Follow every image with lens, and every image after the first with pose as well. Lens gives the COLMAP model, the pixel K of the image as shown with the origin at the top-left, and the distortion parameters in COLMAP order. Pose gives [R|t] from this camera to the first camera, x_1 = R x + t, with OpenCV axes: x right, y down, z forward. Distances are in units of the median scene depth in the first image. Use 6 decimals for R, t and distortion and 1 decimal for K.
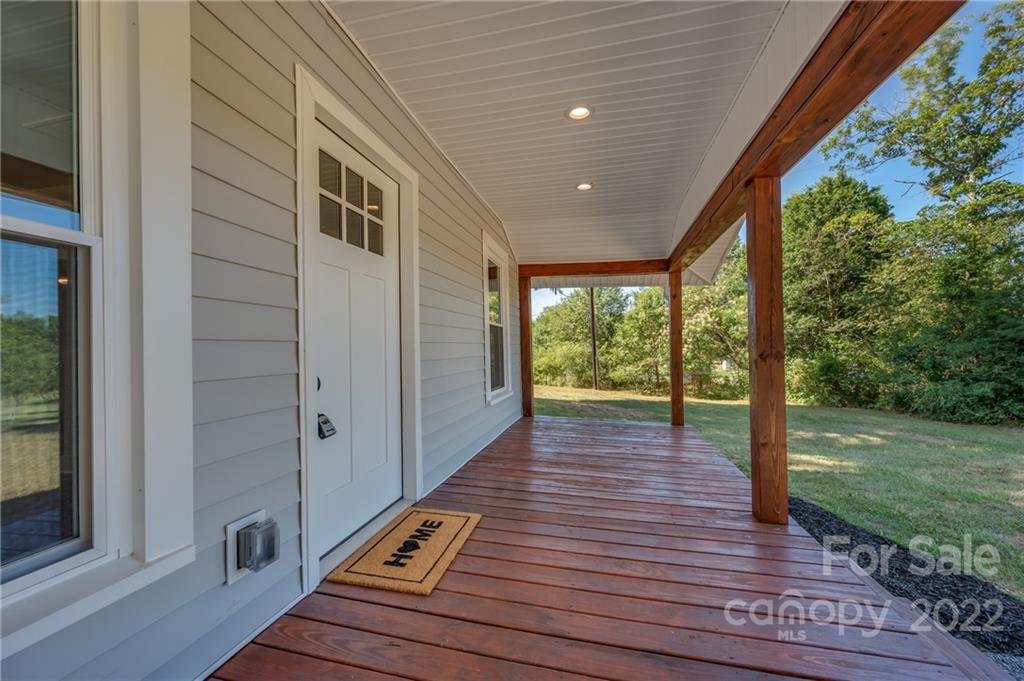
lens RADIAL K [[398.8, 0, 510.2], [0, 398.8, 342.2], [0, 0, 1]] dist [0.002639, -0.000587]
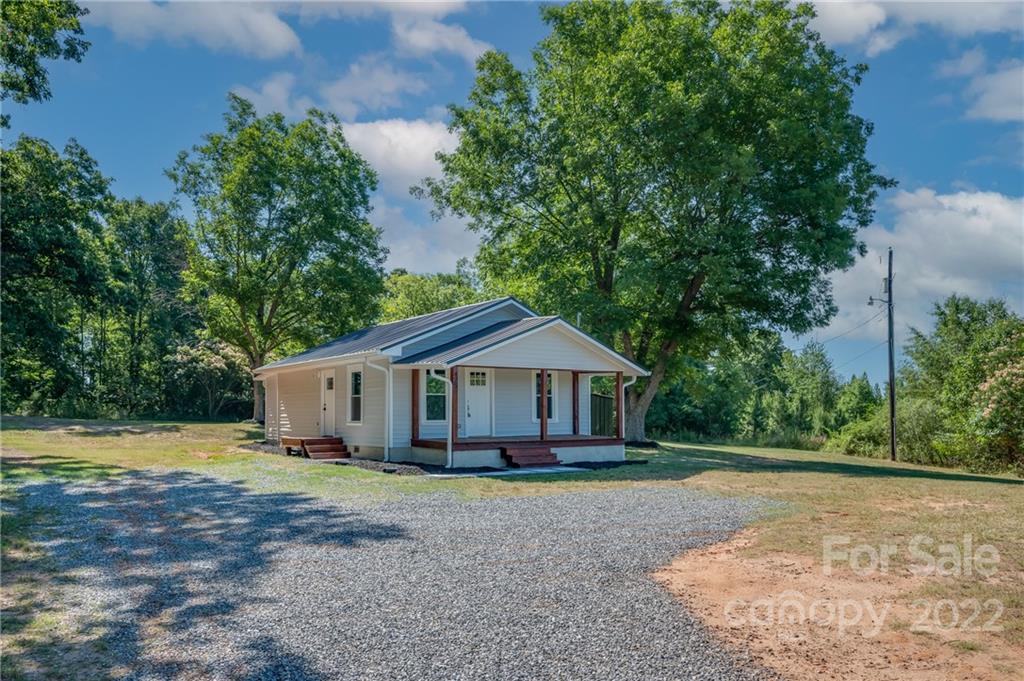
lens RADIAL K [[746.7, 0, 507.6], [0, 746.7, 393.1], [0, 0, 1]] dist [0.010680, 0.003582]
pose [[0.763032, 0.000320, -0.646361, 3.203425], [-0.000928, 0.999999, -0.000601, -0.062026], [0.646360, 0.001058, 0.763032, -3.213708]]
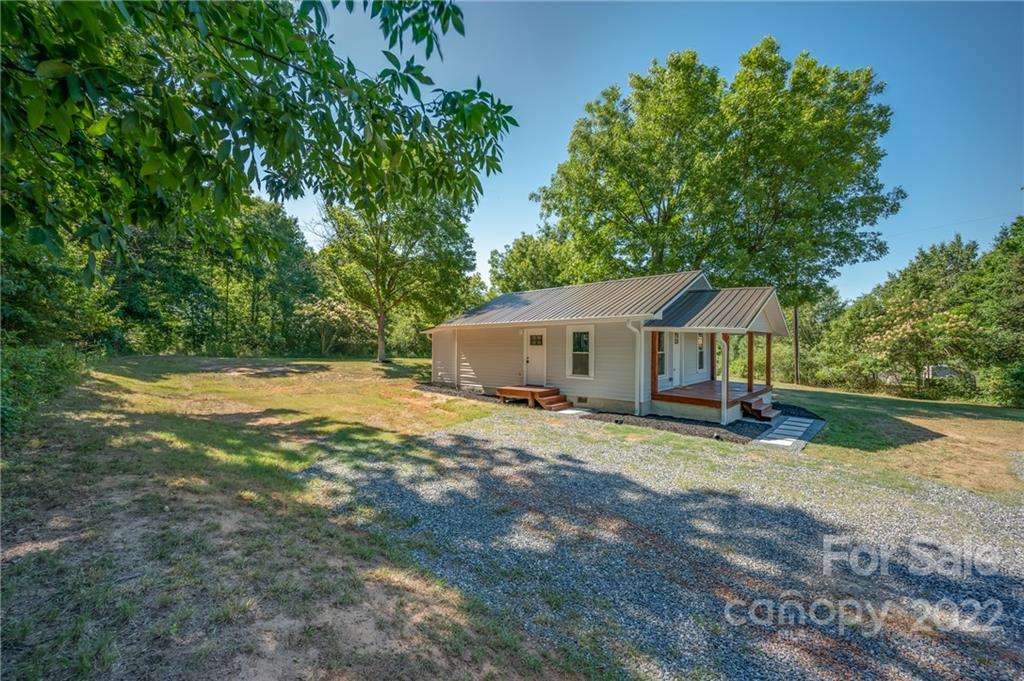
lens RADIAL K [[398.8, 0, 509.0], [0, 398.8, 341.4], [0, 0, 1]] dist [0.002639, -0.000587]
pose [[0.871805, 0.017982, -0.489523, 0.218721], [-0.008777, 0.999739, 0.021092, -0.190138], [0.489775, -0.014092, 0.871735, -2.956743]]
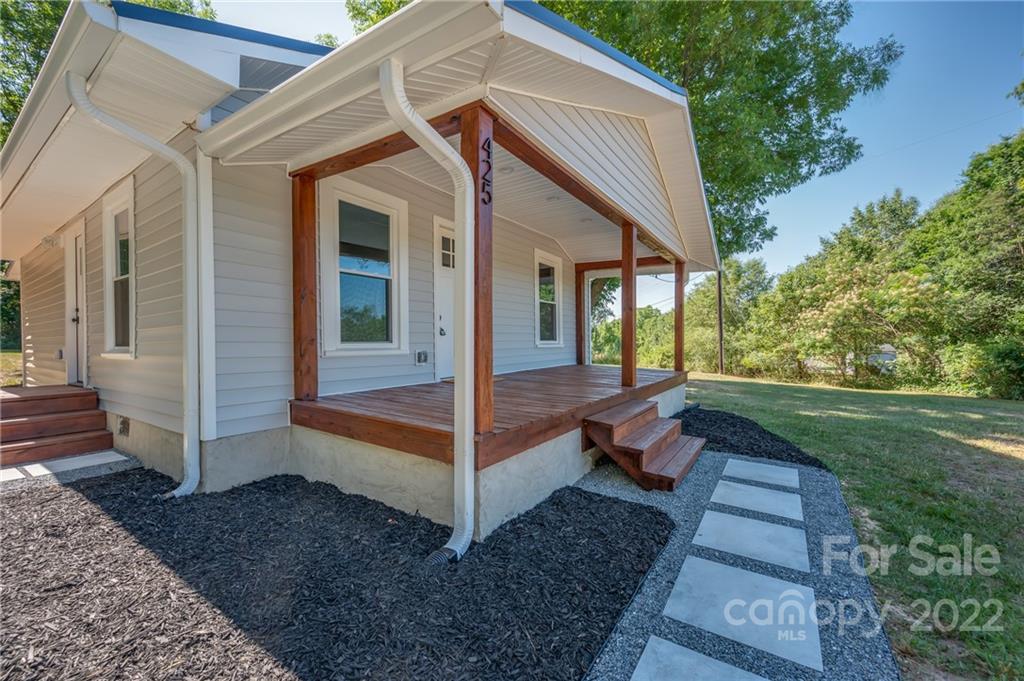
lens RADIAL K [[398.8, 0, 511.9], [0, 398.8, 342.2], [0, 0, 1]] dist [0.002639, -0.000587]
pose [[0.935843, 0.013560, -0.352157, 0.421416], [-0.004368, 0.999629, 0.026885, 0.080368], [0.352391, -0.023622, 0.935555, -0.632991]]
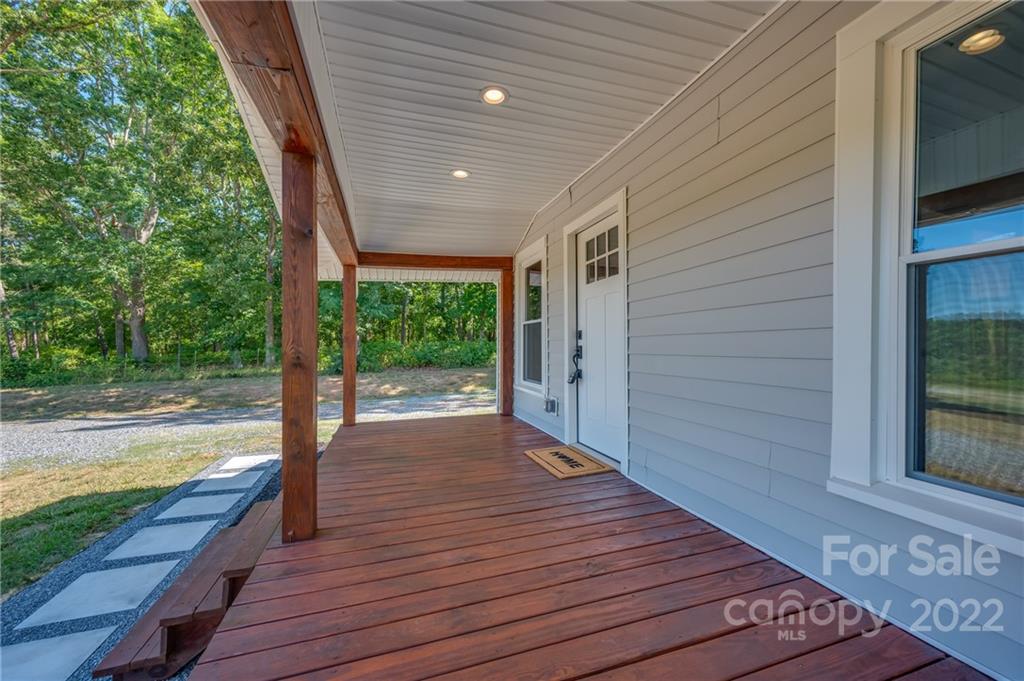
lens RADIAL K [[398.8, 0, 517.1], [0, 398.8, 340.8], [0, 0, 1]] dist [0.002639, -0.000587]
pose [[-0.857631, 0.020641, -0.513852, 0.360261], [0.023434, 0.999725, 0.001046, -0.001671], [0.513732, -0.011145, -0.857878, 1.066012]]
